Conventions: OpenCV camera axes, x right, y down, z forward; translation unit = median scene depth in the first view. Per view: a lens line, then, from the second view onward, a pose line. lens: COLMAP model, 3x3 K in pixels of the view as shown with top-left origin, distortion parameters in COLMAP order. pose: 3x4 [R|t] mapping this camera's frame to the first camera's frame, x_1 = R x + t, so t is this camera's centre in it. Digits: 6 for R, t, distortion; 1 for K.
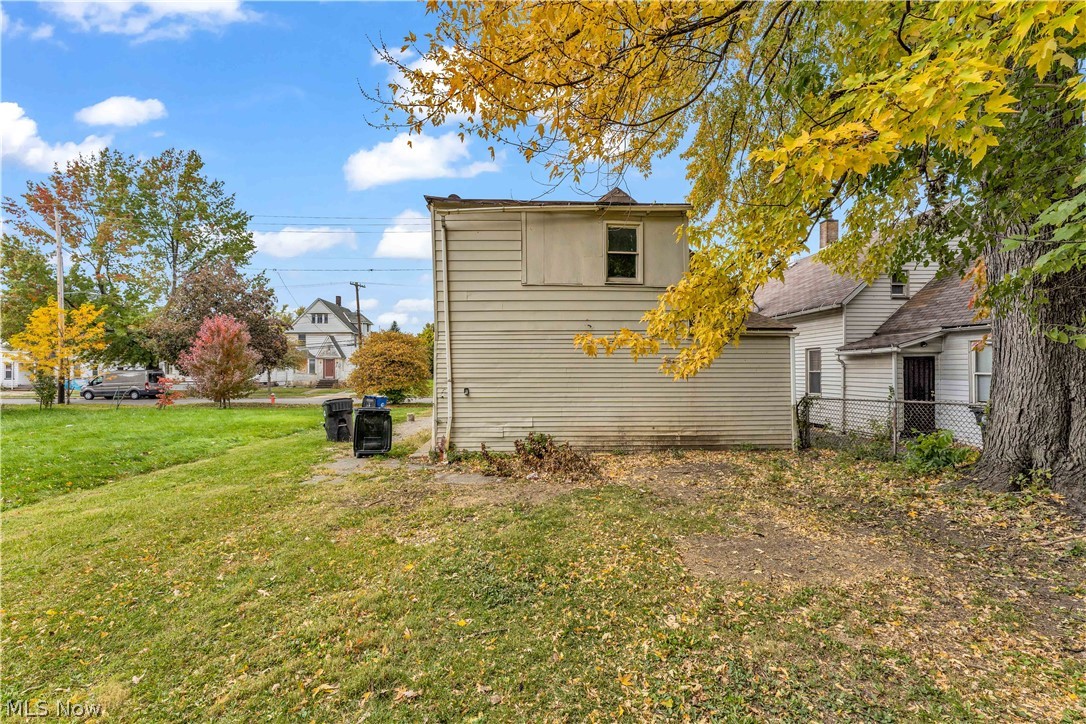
lens RADIAL K [[437.3, 0, 535.5], [0, 437.3, 366.3], [0, 0, 1]] dist [-0.000054, -0.000185]
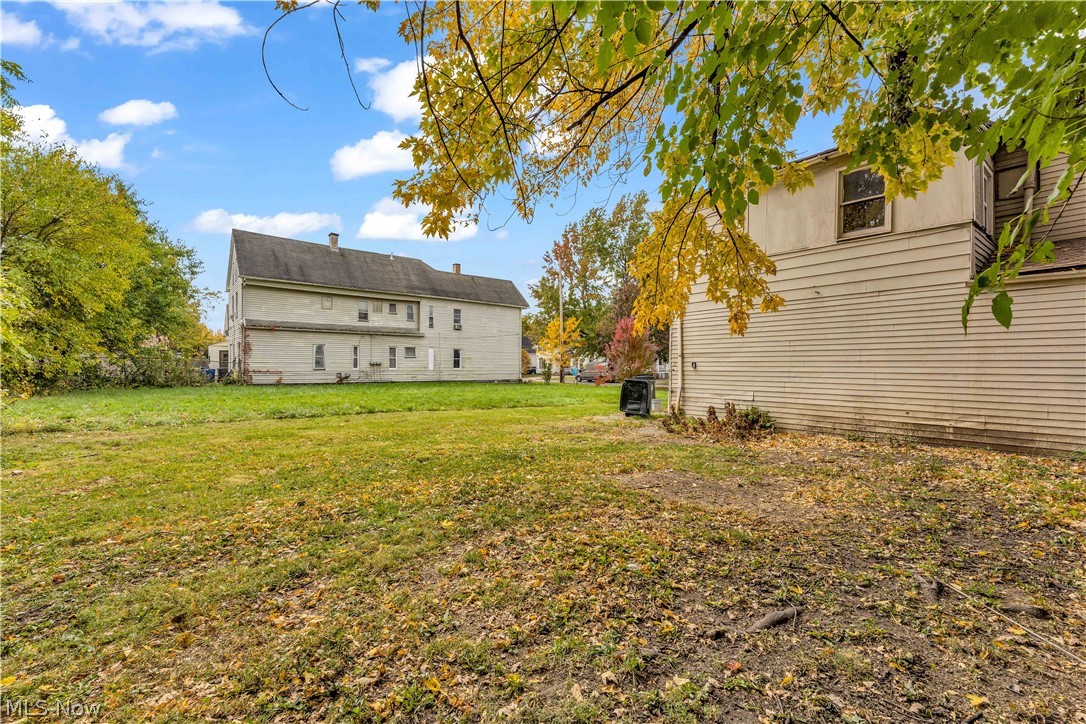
lens RADIAL K [[437.3, 0, 535.5], [0, 437.3, 366.3], [0, 0, 1]] dist [-0.000054, -0.000185]
pose [[0.597236, 0.005621, -0.802046, 0.498738], [0.005931, 0.999917, 0.011424, 0.044678], [0.802044, -0.011580, 0.597153, 0.000147]]
